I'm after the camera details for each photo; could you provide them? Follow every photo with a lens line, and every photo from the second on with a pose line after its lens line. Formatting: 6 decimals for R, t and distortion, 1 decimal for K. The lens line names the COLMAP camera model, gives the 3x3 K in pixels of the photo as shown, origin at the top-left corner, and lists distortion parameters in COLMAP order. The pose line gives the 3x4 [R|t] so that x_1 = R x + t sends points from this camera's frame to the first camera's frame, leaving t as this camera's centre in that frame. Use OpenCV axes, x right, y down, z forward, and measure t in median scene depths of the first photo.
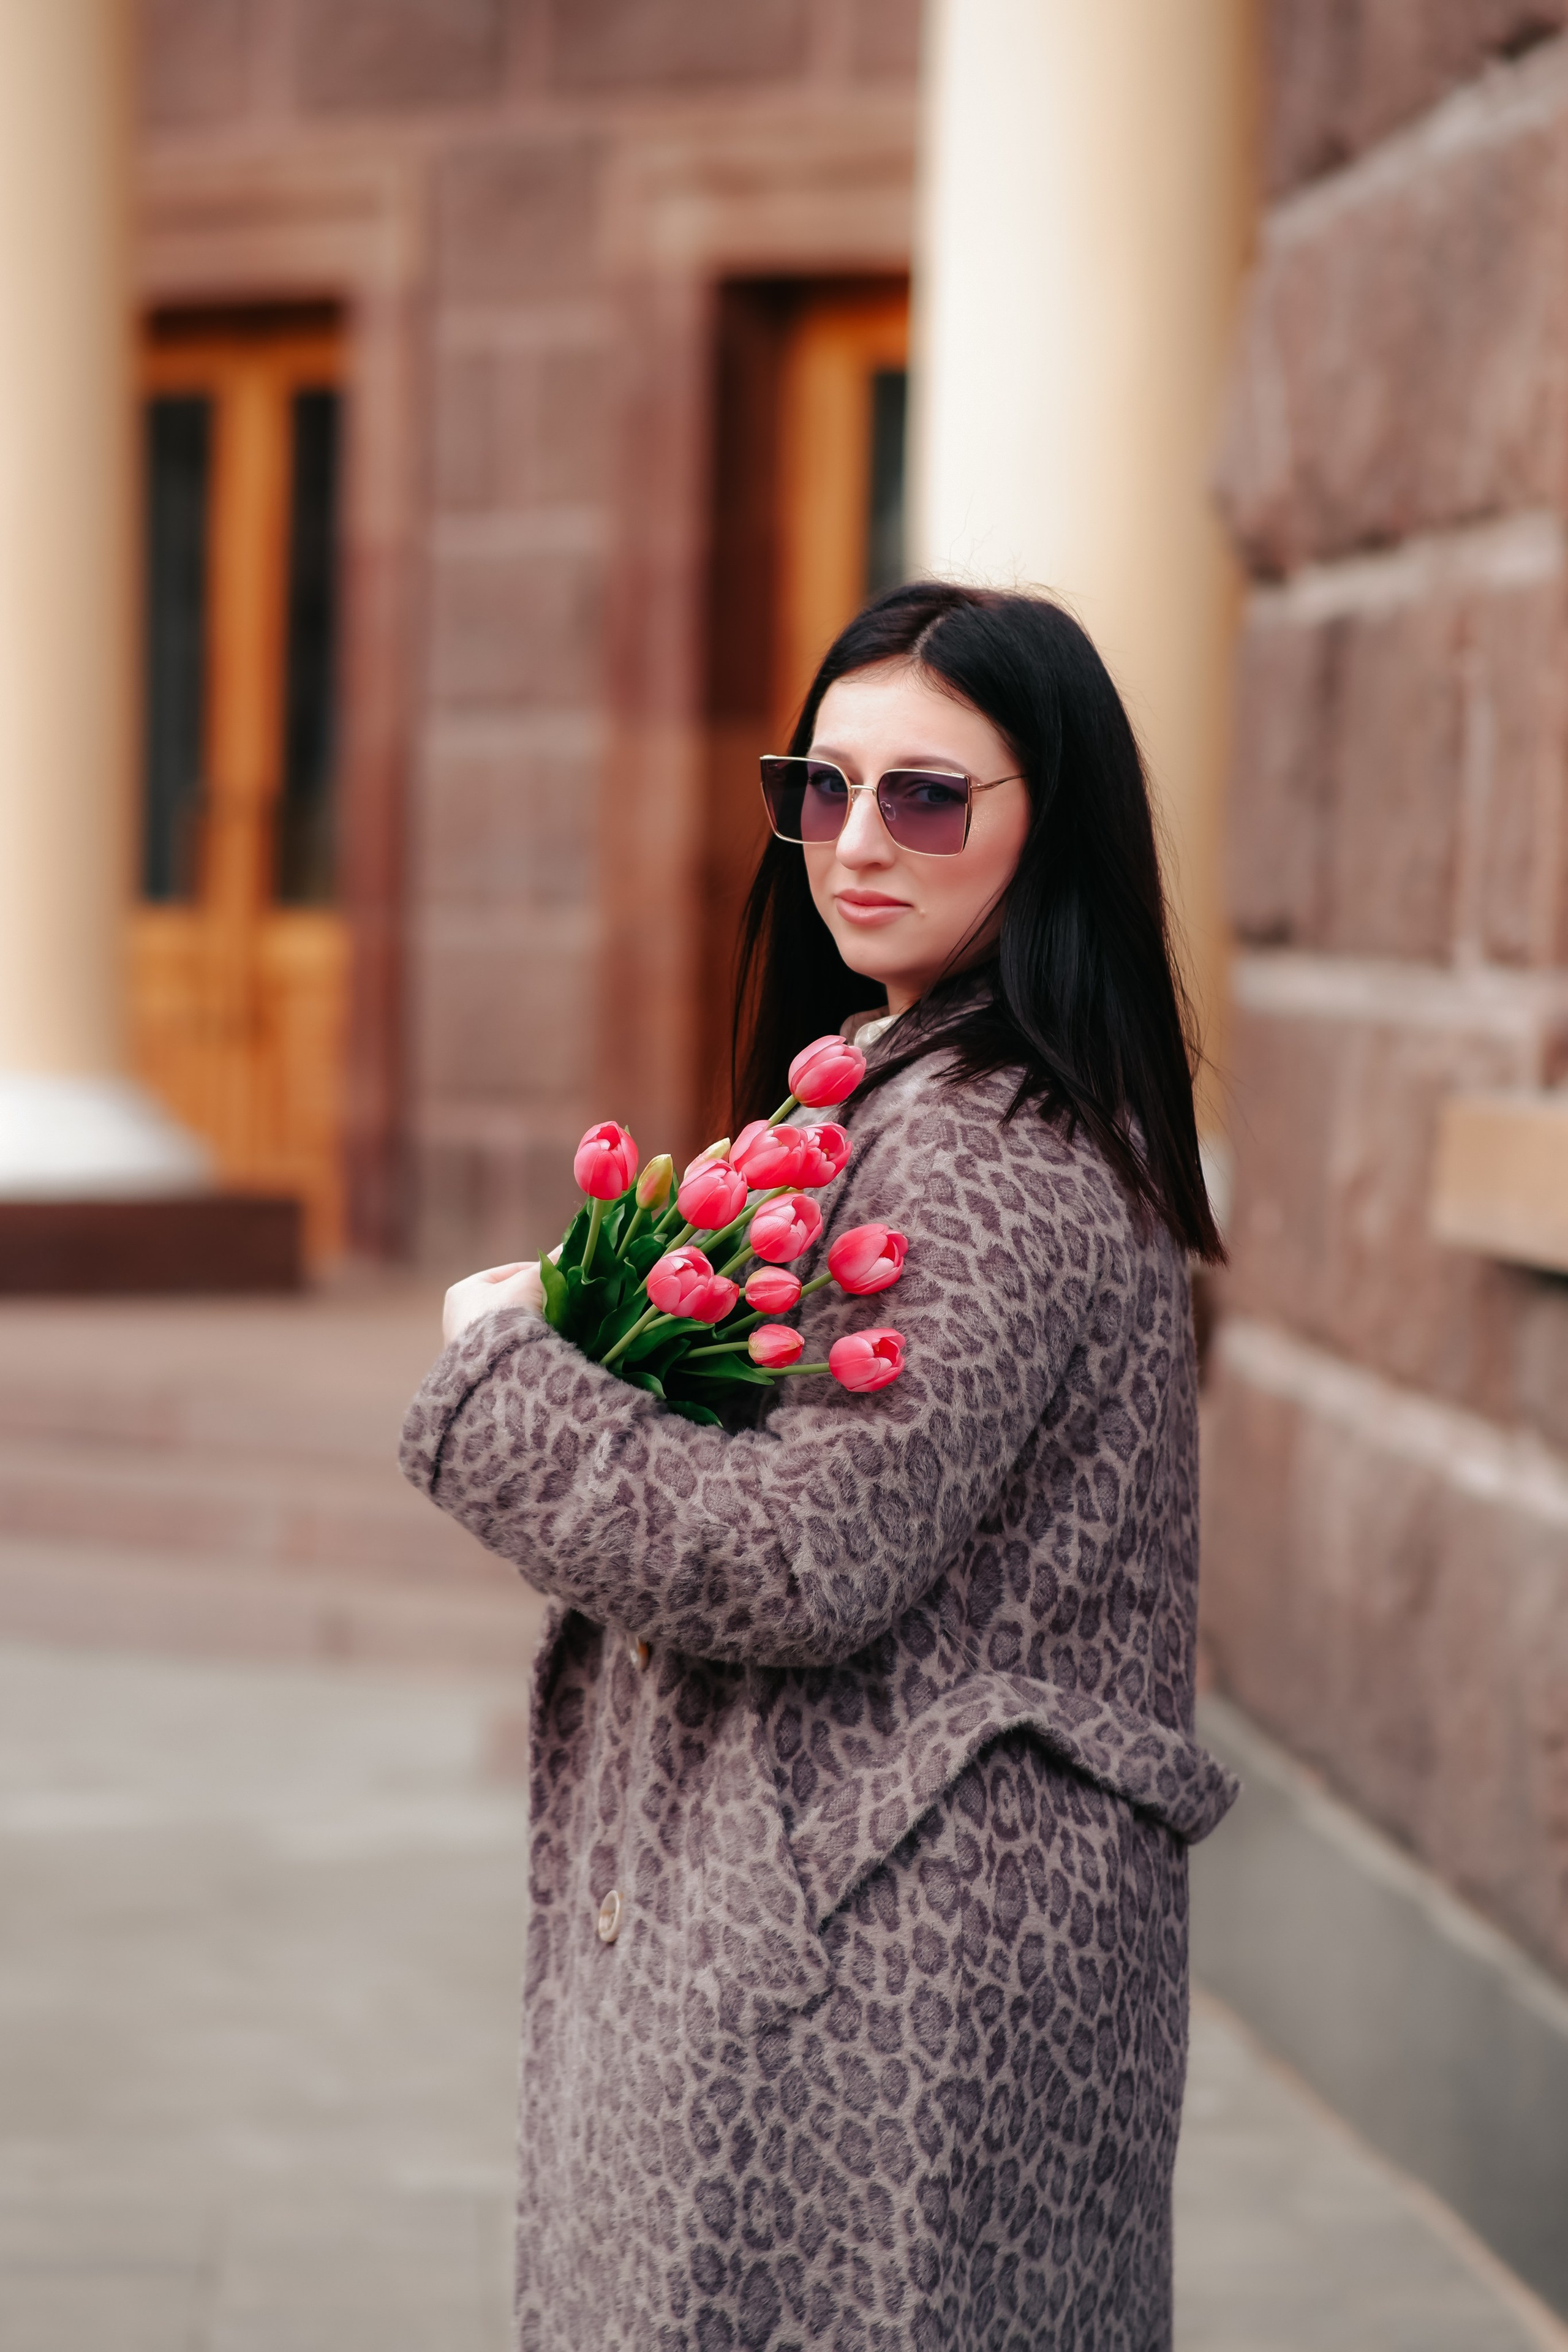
lens RADIAL K [[8626.9, 0, 597.7], [0, 8626.9, 1179.7], [0, 0, 1]] dist [-0.101202, 127.859048]
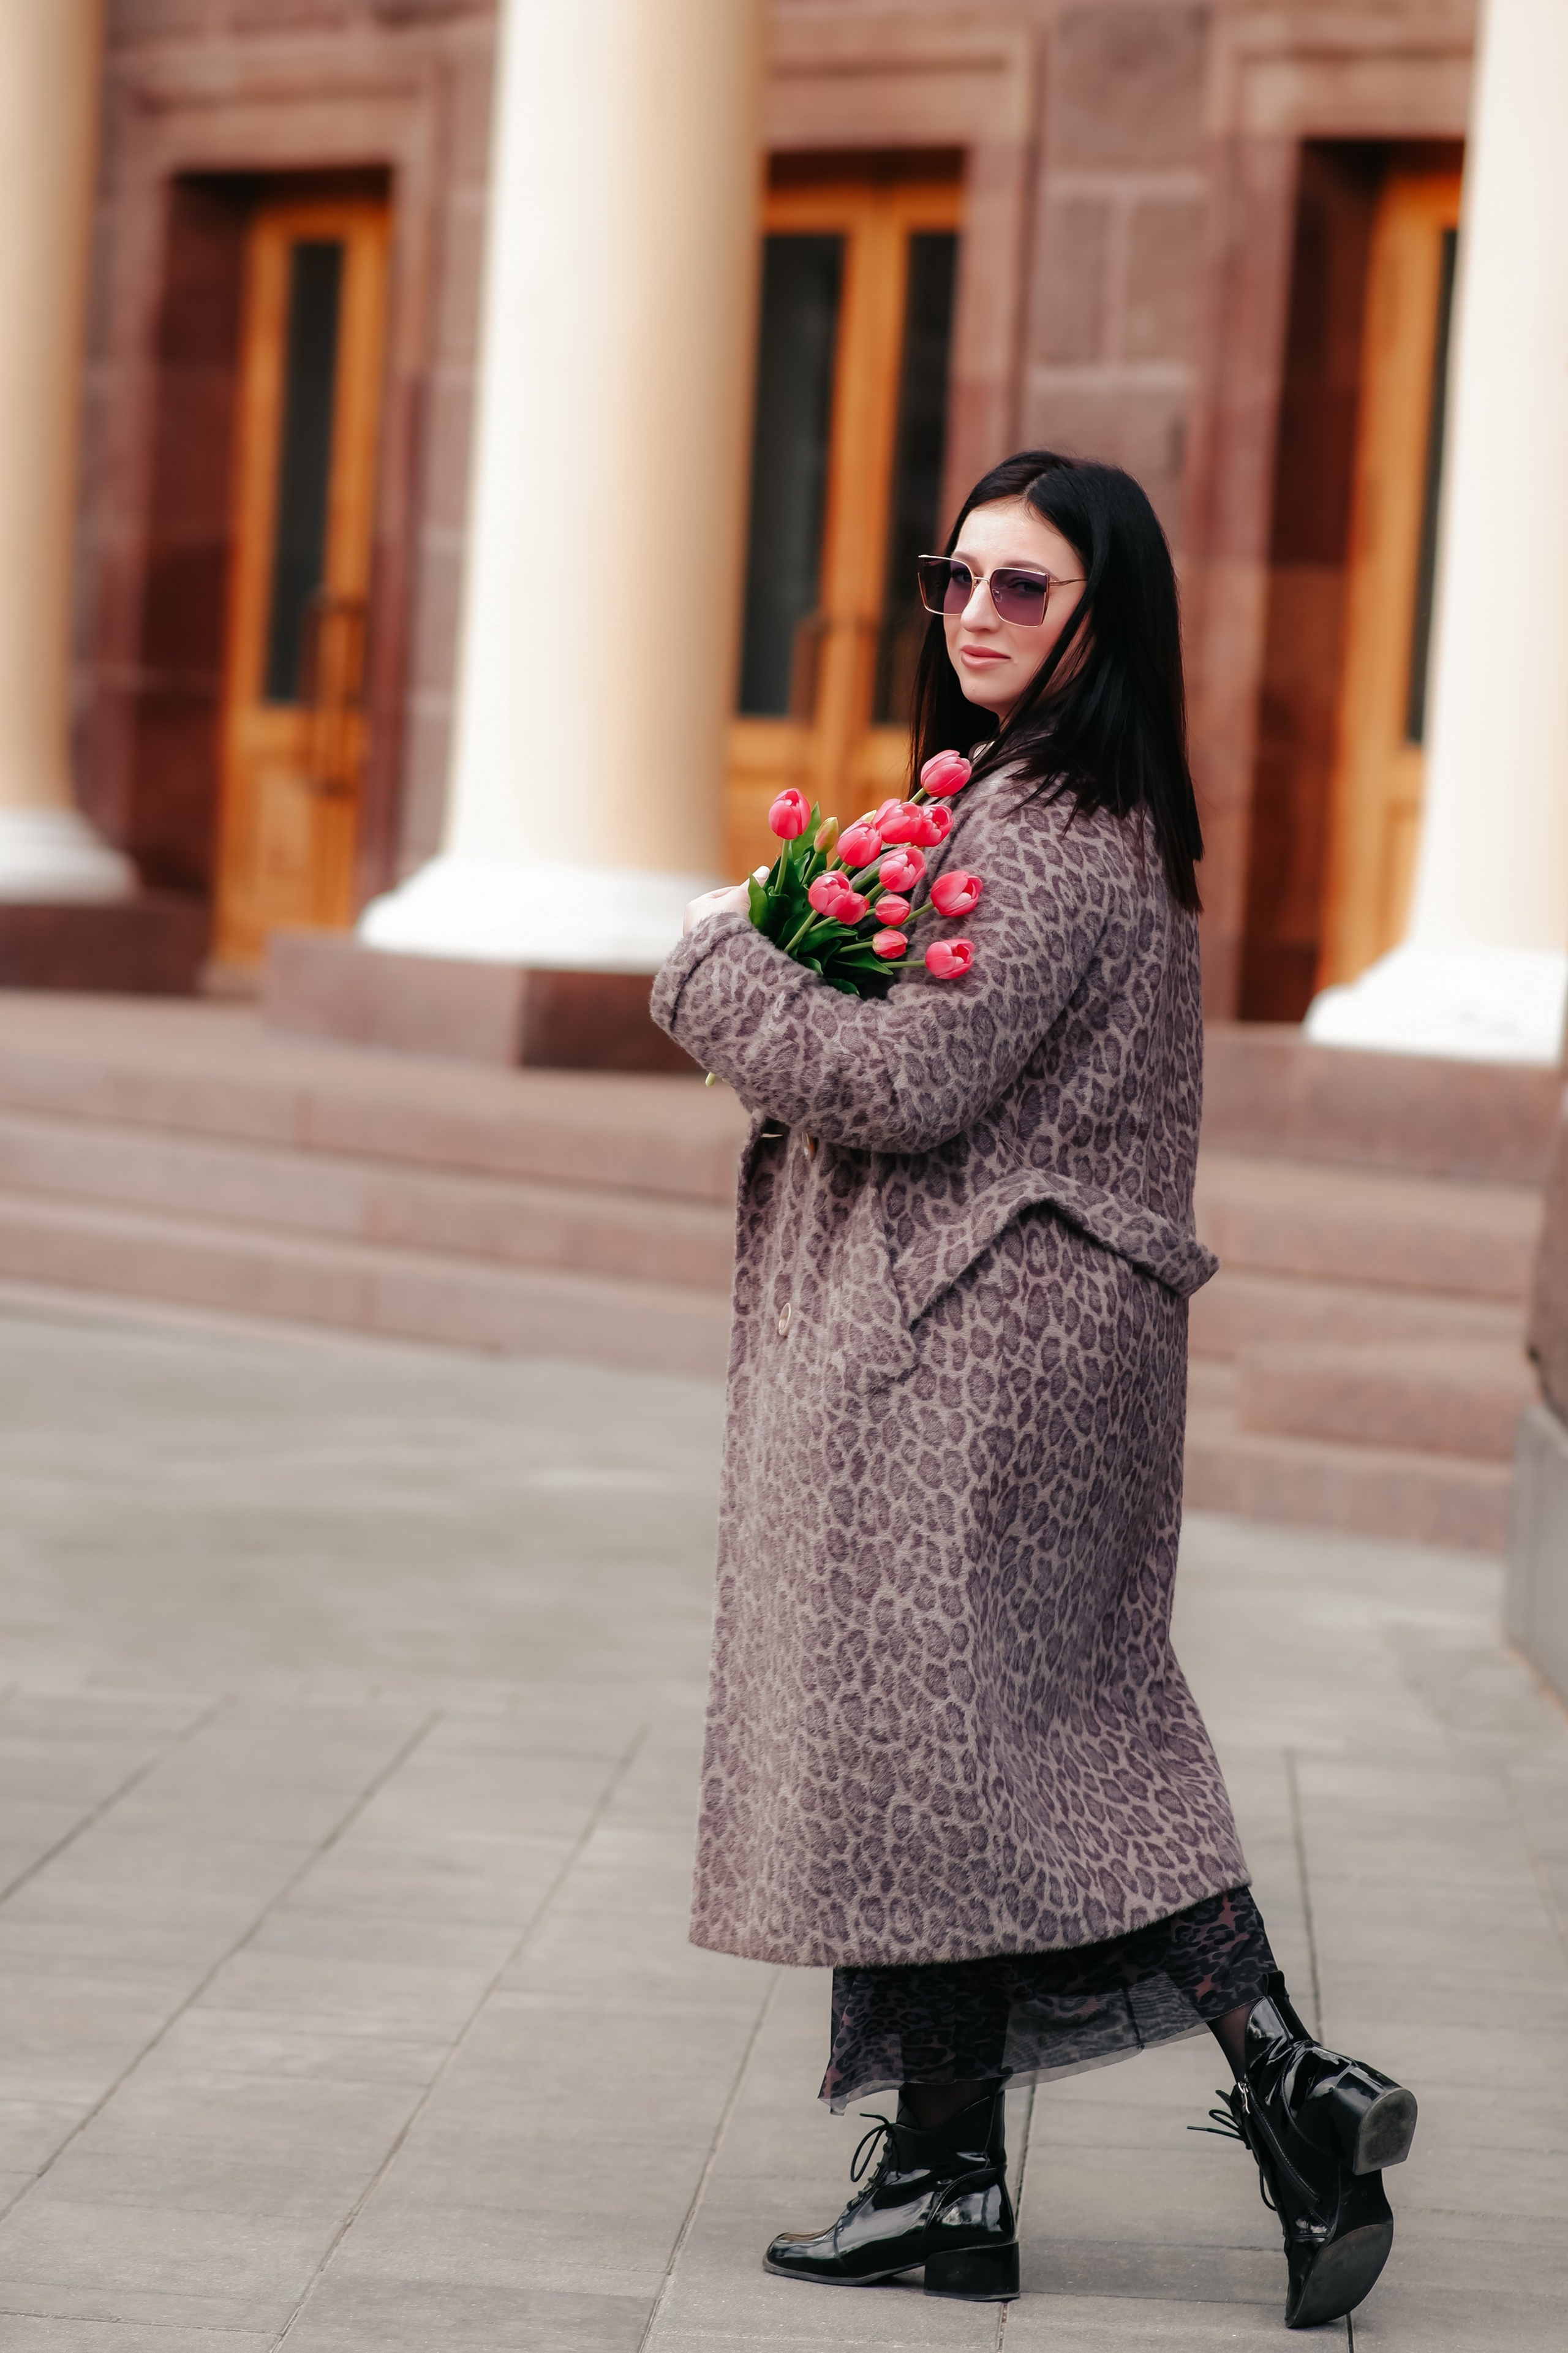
lens RADIAL K [[8629.8, 0, 597.6], [0, 8629.8, 1180.2], [0, 0, 1]] dist [-0.101202, 127.859048]
pose [[0.995539, 0.059127, -0.073533, 0.082931], [-0.057745, 0.998115, 0.020786, 0.032085], [0.074623, -0.016447, 0.997076, -0.541790]]
